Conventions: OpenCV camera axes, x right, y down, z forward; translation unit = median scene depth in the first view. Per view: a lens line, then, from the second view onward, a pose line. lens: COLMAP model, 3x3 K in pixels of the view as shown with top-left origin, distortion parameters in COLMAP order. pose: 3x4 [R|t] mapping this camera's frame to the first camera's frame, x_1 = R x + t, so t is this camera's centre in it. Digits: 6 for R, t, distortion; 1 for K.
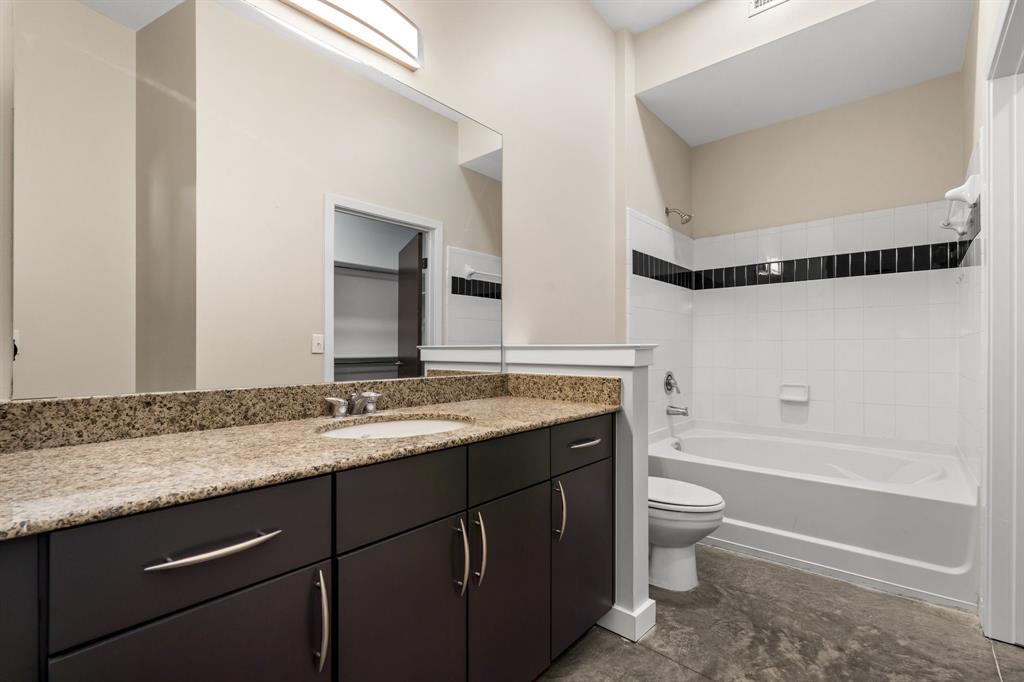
lens RADIAL K [[447.6, 0, 513.4], [0, 447.6, 346.9], [0, 0, 1]] dist [-0.010870, 0.000597]
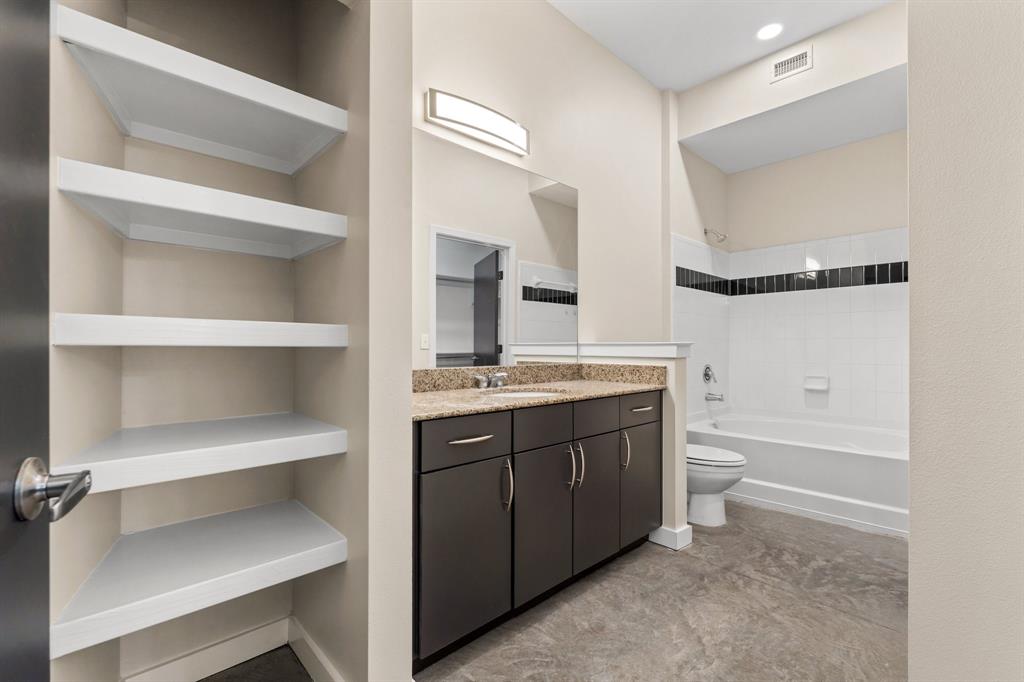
lens RADIAL K [[447.6, 0, 514.2], [0, 447.6, 342.1], [0, 0, 1]] dist [-0.010870, 0.000597]
pose [[0.995761, 0.000266, -0.091979, -0.105792], [-0.000693, 0.999989, -0.004613, 0.000337], [0.091977, 0.004657, 0.995750, -0.437990]]
